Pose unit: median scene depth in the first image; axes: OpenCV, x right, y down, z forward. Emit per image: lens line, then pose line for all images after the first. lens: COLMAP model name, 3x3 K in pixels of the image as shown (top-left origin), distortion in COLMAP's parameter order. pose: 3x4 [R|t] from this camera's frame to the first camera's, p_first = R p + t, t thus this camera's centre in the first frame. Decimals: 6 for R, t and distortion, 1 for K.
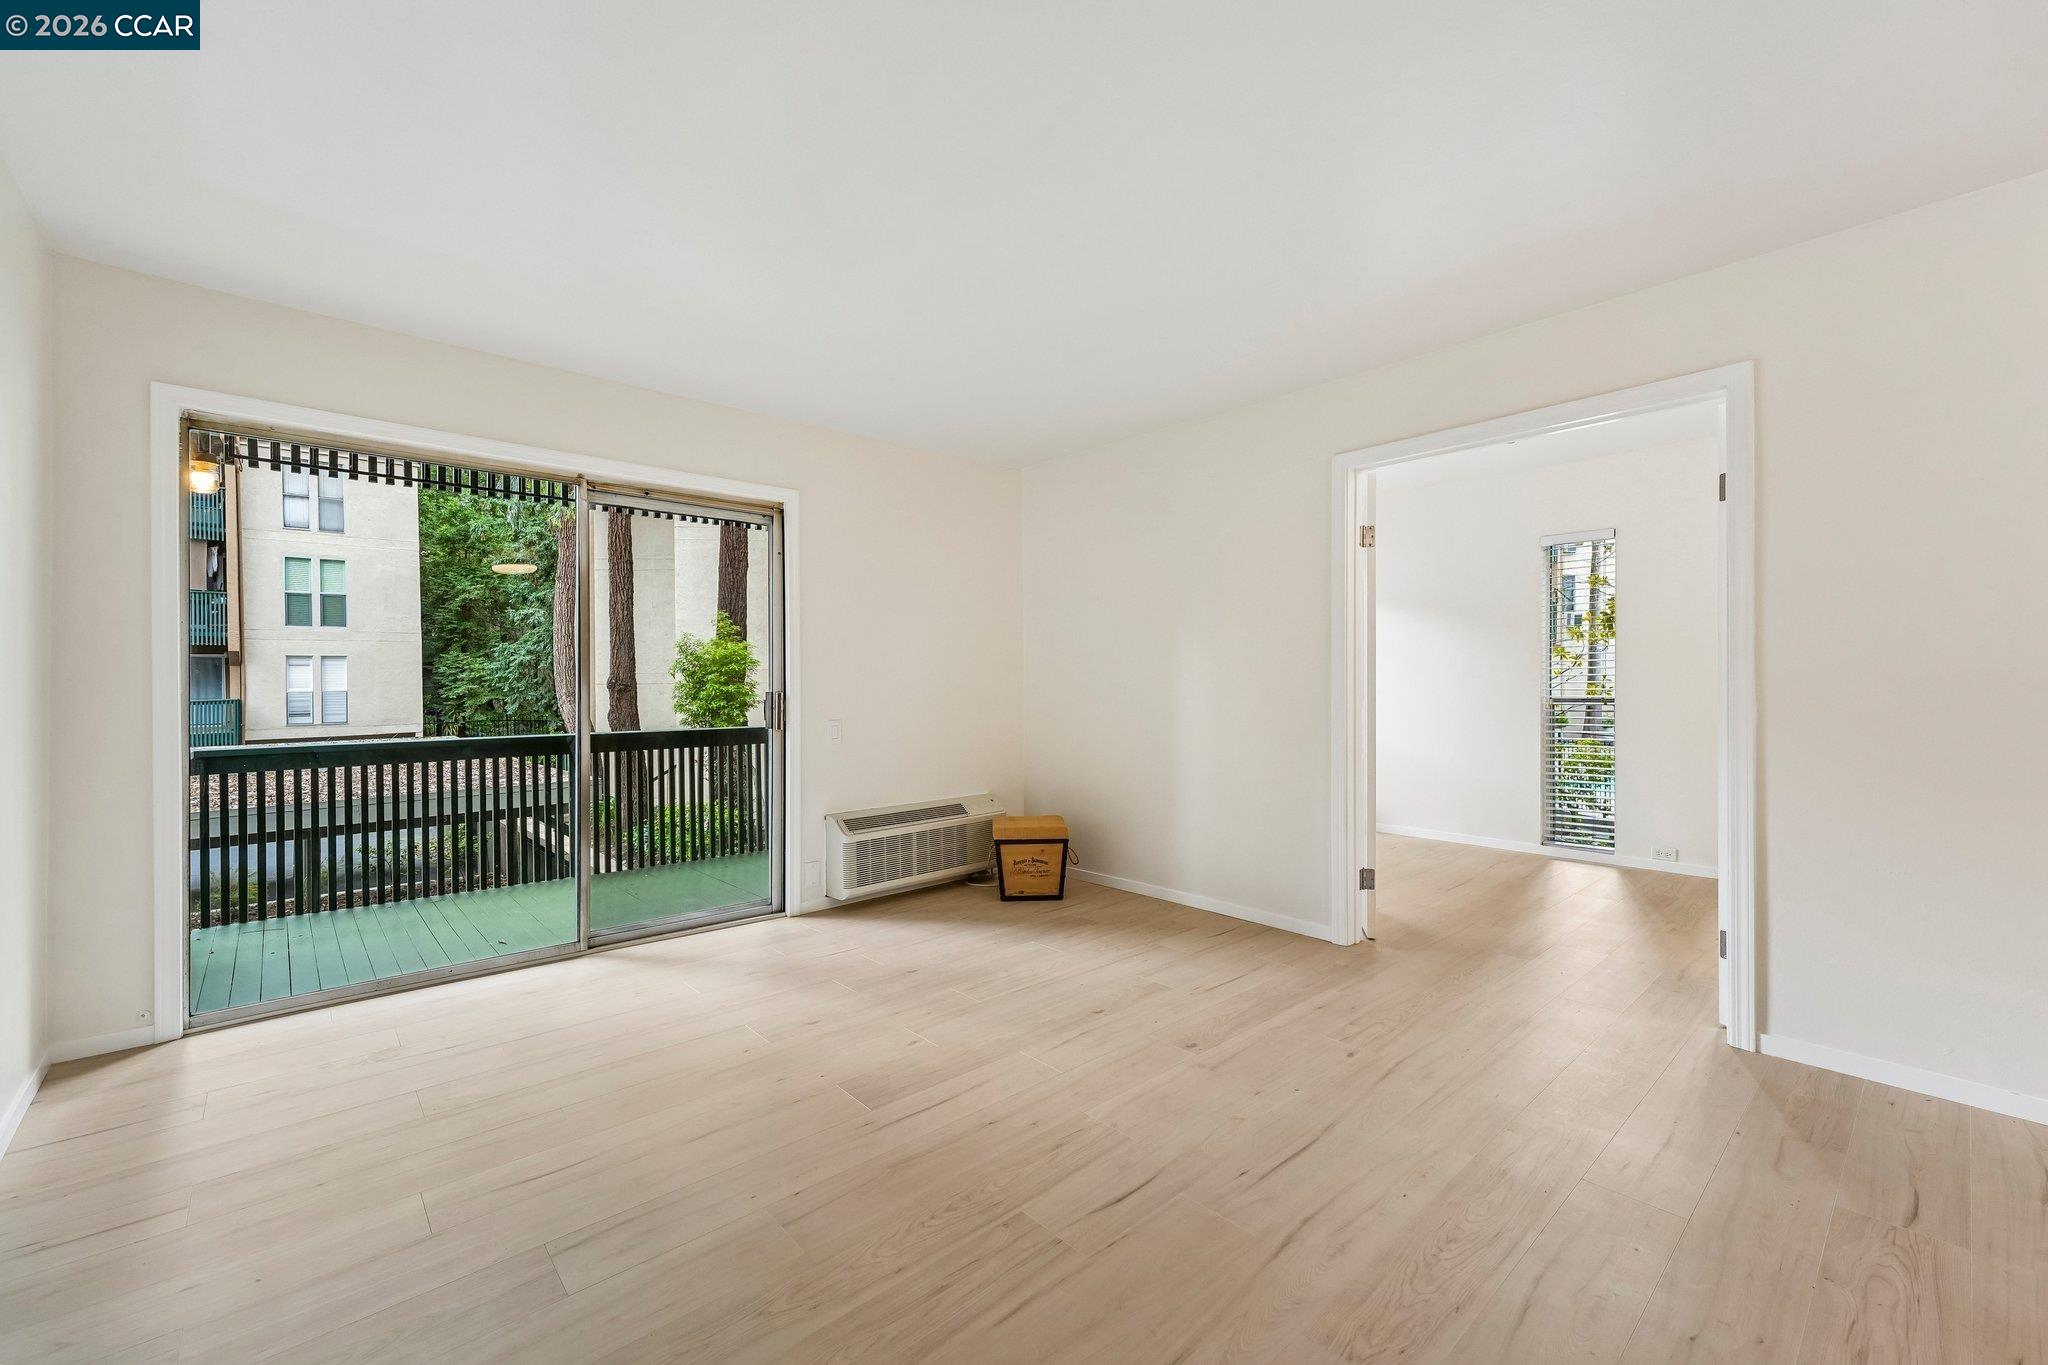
lens RADIAL K [[832.7, 0, 1015.5], [0, 832.7, 677.9], [0, 0, 1]] dist [0.013211, -0.000040]
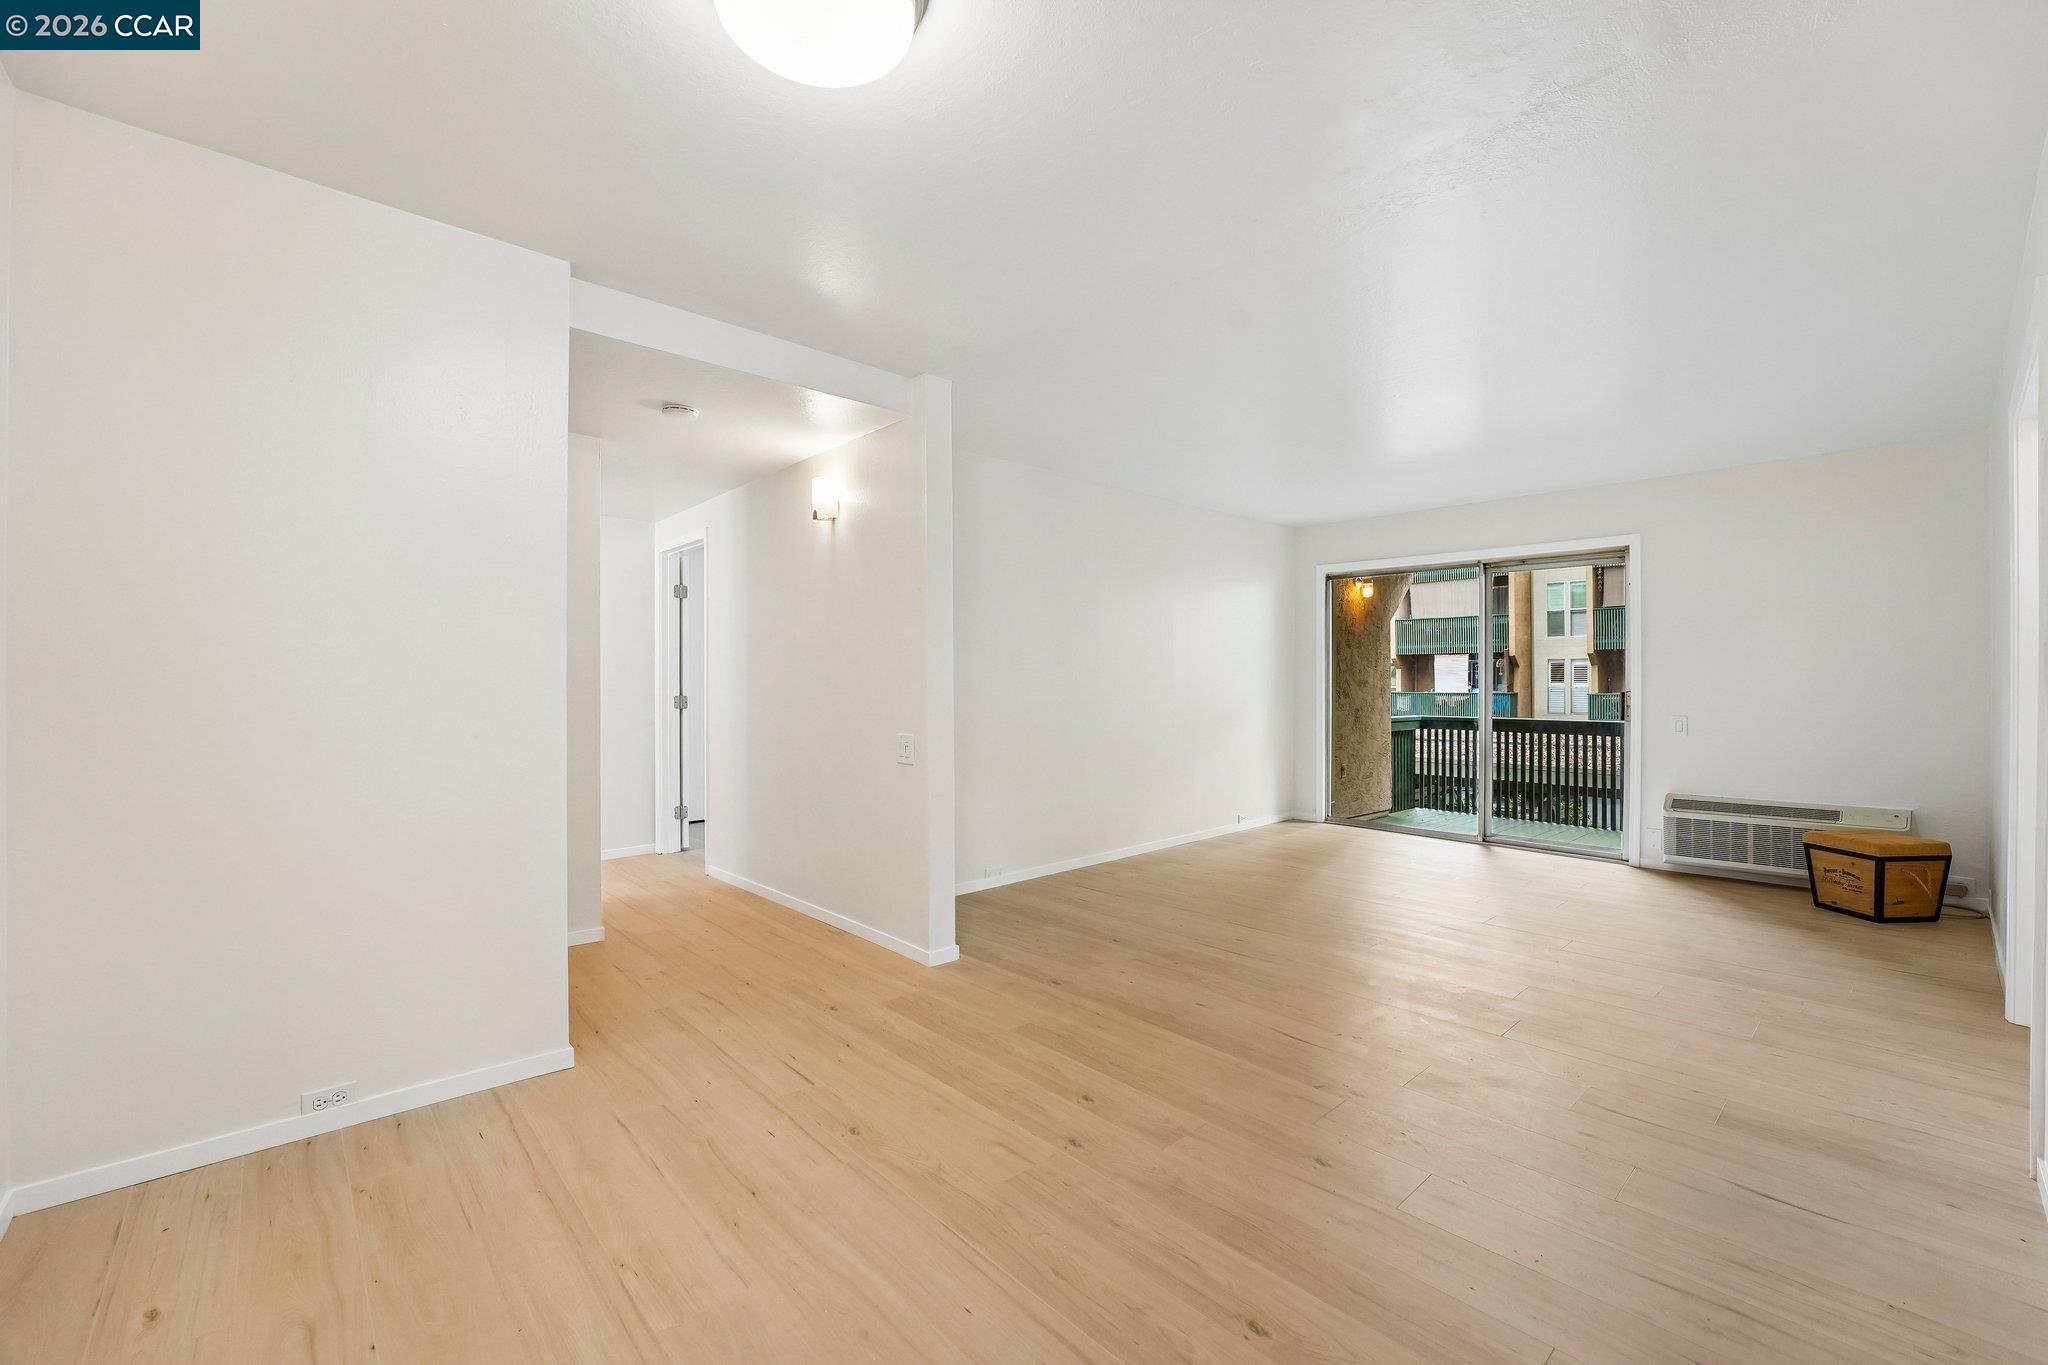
lens RADIAL K [[842.5, 0, 1024.2], [0, 842.5, 679.0], [0, 0, 1]] dist [-0.026363, 0.000428]
pose [[0.016517, 0.003585, -0.999857, 0.895969], [0.003475, 0.999987, 0.003643, -0.010075], [0.999858, -0.003535, 0.016504, 0.037312]]
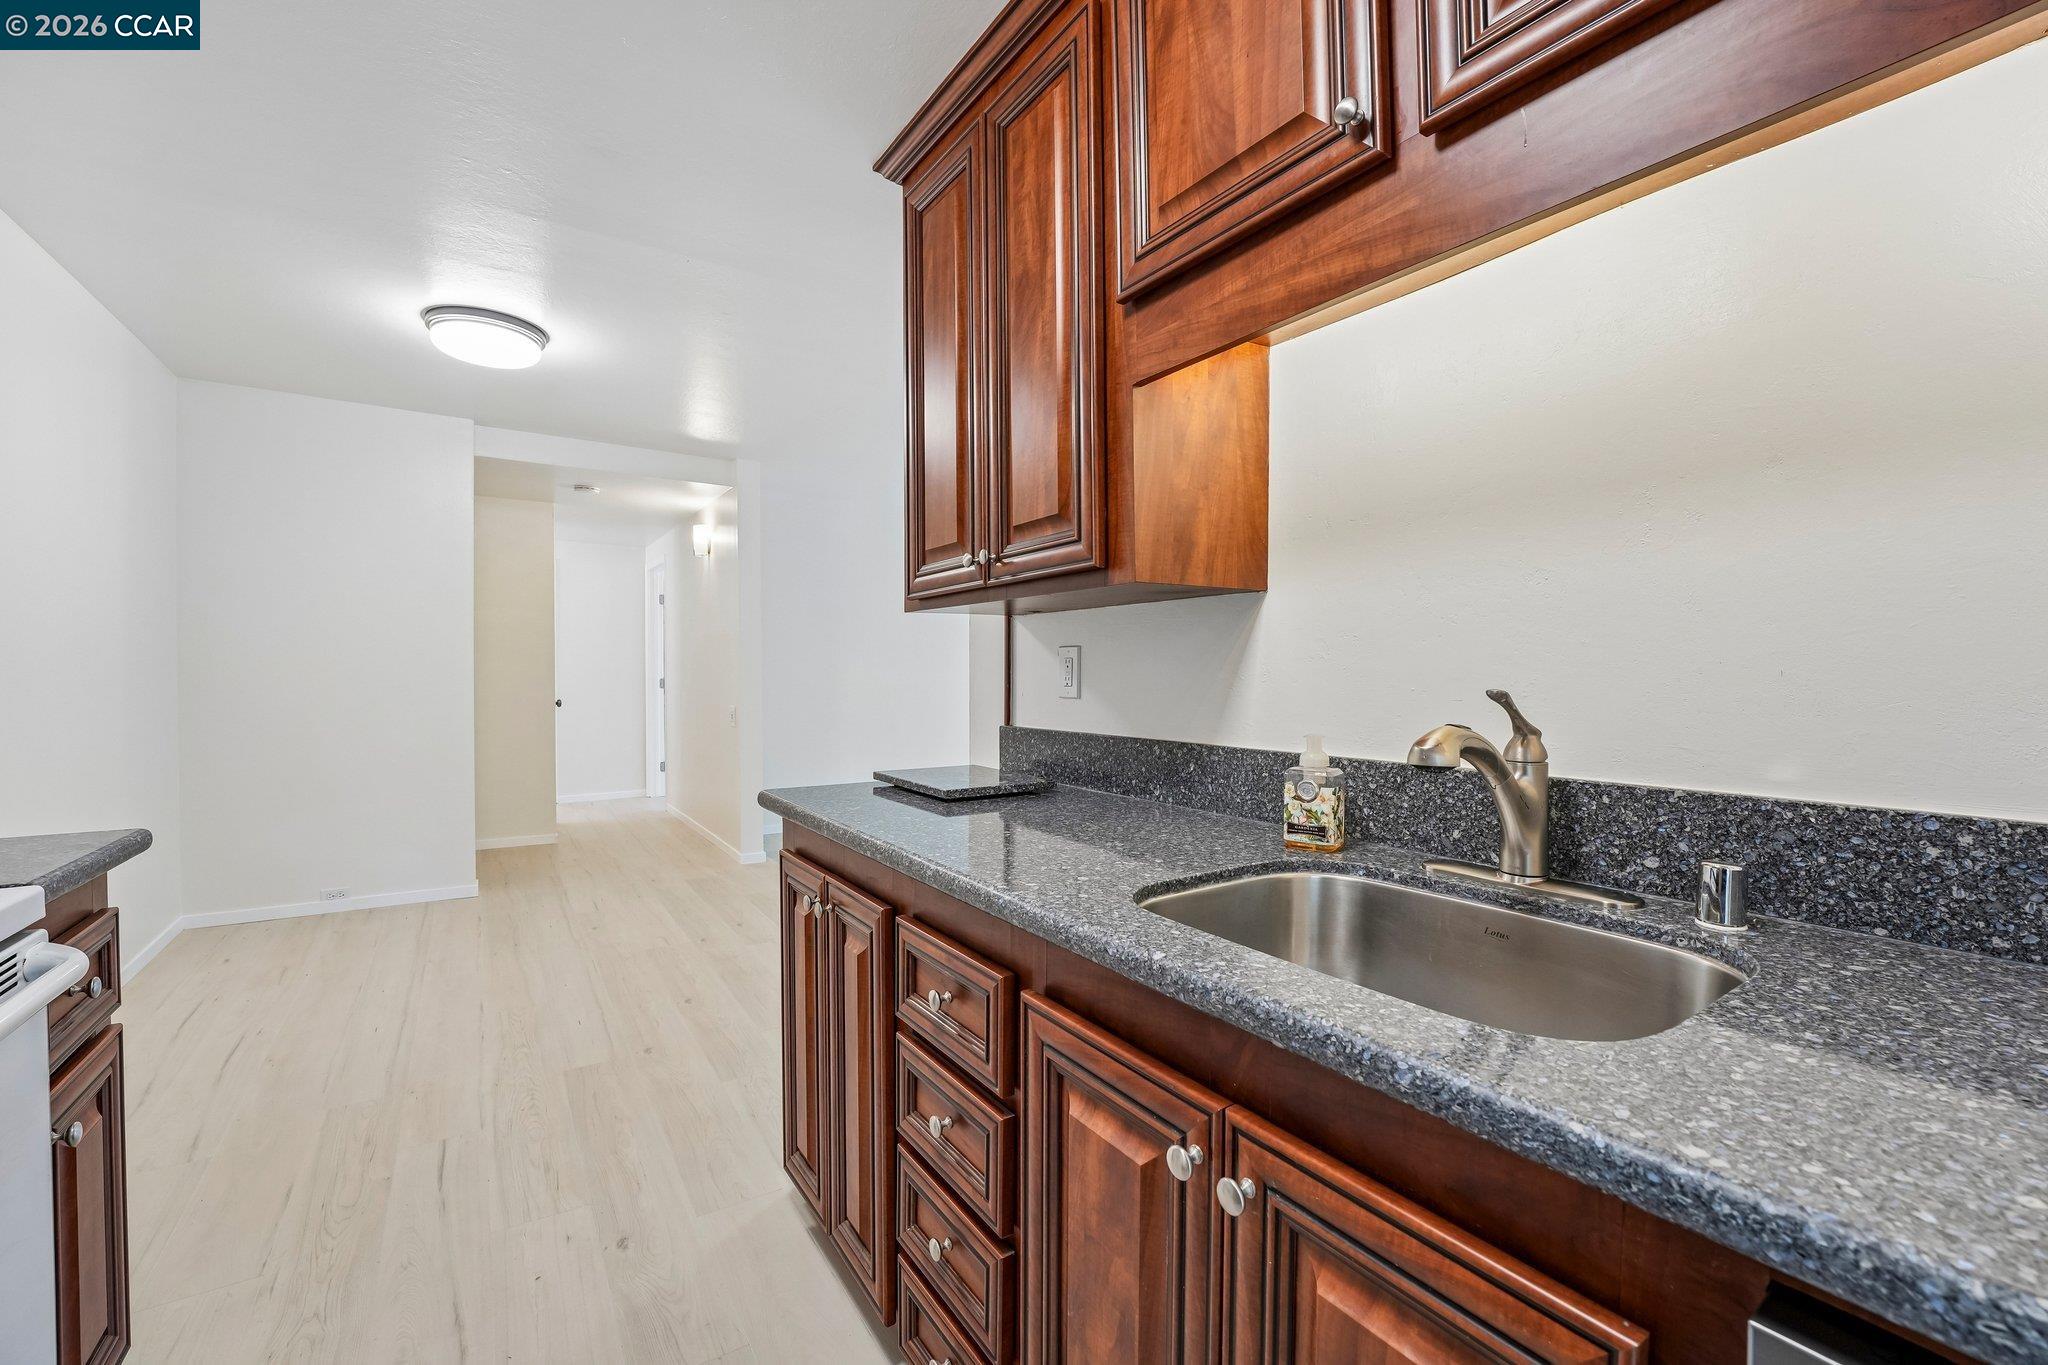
lens RADIAL K [[850.0, 0, 1017.1], [0, 850.0, 671.4], [0, 0, 1]] dist [-0.019762, 0.000061]
pose [[-0.149027, 0.014695, -0.988724, 1.184344], [0.000584, 0.999891, 0.014773, -0.019496], [0.988833, 0.001624, -0.149019, 0.486629]]
